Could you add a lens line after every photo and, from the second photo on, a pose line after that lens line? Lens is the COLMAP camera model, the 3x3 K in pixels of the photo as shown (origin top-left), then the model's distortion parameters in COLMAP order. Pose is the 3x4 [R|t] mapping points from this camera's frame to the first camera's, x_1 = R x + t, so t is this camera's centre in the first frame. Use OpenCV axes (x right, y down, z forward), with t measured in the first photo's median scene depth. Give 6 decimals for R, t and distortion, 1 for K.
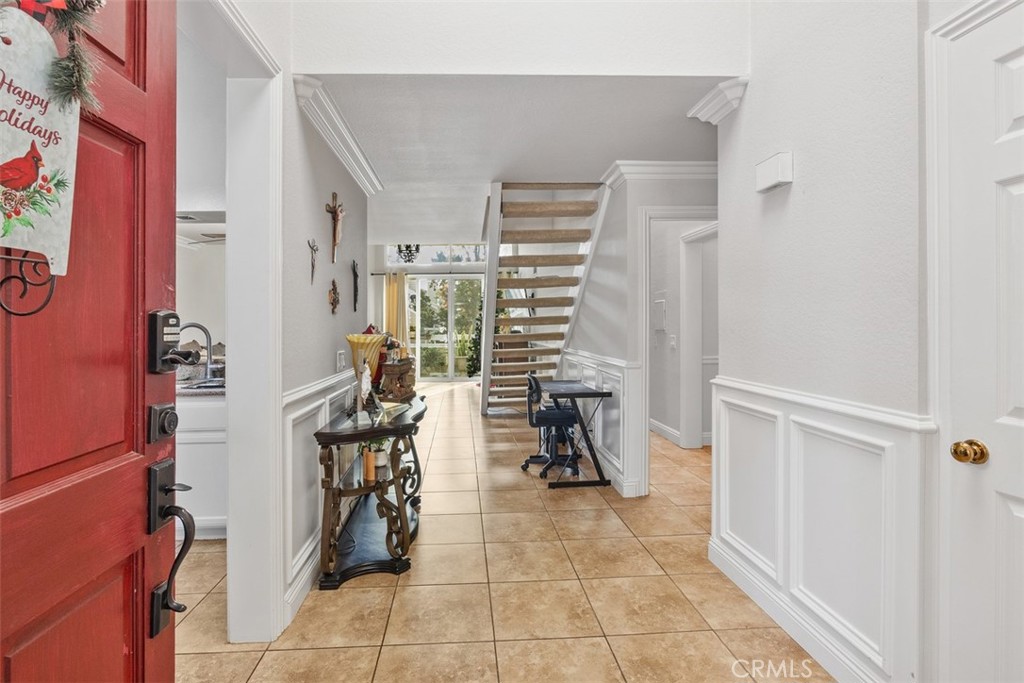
lens RADIAL K [[502.2, 0, 492.4], [0, 502.2, 322.1], [0, 0, 1]] dist [-0.000762, -0.000030]
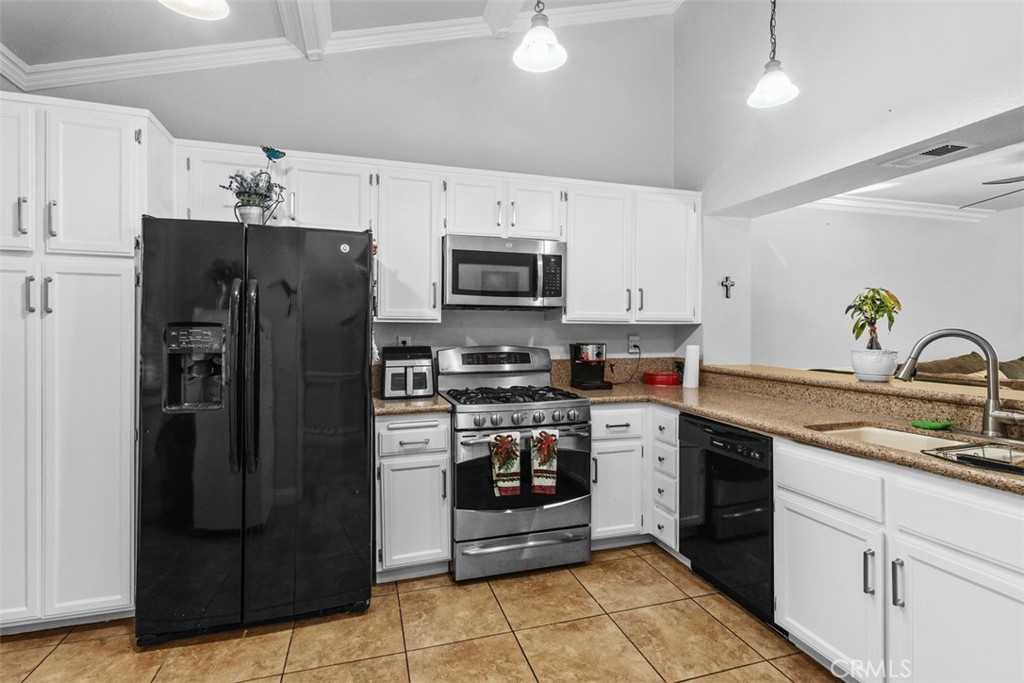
lens RADIAL K [[477.1, 0, 510.0], [0, 477.1, 335.1], [0, 0, 1]] dist [0.003332, 0.001450]
pose [[0.246744, 0.001620, -0.969079, -0.220577], [0.003069, 0.999992, 0.002453, 0.008209], [0.969076, -0.003580, 0.246737, 0.418423]]
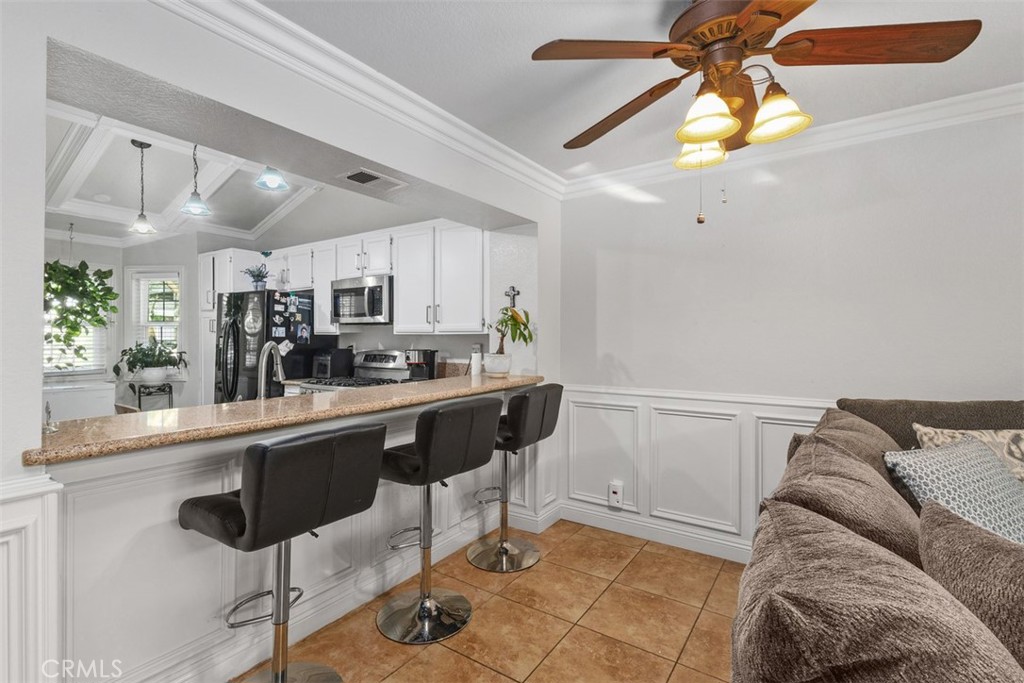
lens RADIAL K [[477.1, 0, 508.8], [0, 477.1, 339.1], [0, 0, 1]] dist [0.003332, 0.001450]
pose [[-0.605855, 0.003106, -0.795569, -0.272252], [0.001750, 0.999995, 0.002571, -0.000903], [0.795573, 0.000165, -0.605857, 1.664398]]
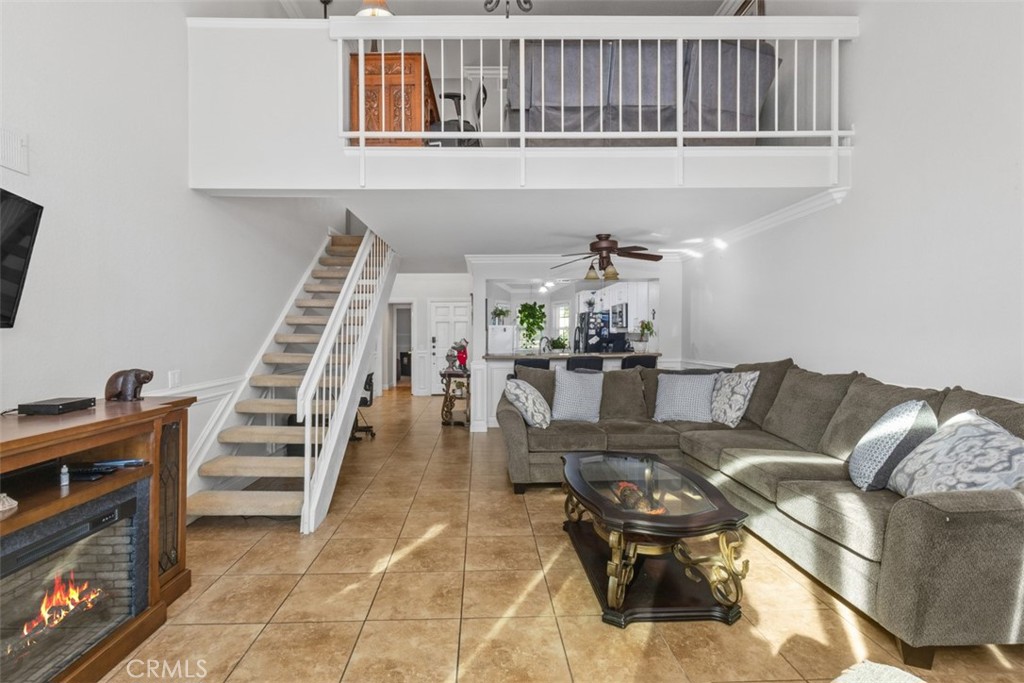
lens RADIAL K [[477.1, 0, 511.0], [0, 477.1, 335.9], [0, 0, 1]] dist [0.003332, 0.001450]
pose [[-0.999953, 0.004102, -0.008766, -0.447297], [0.004124, 0.999988, -0.002567, 0.008761], [0.008755, -0.002603, -0.999958, 3.024805]]
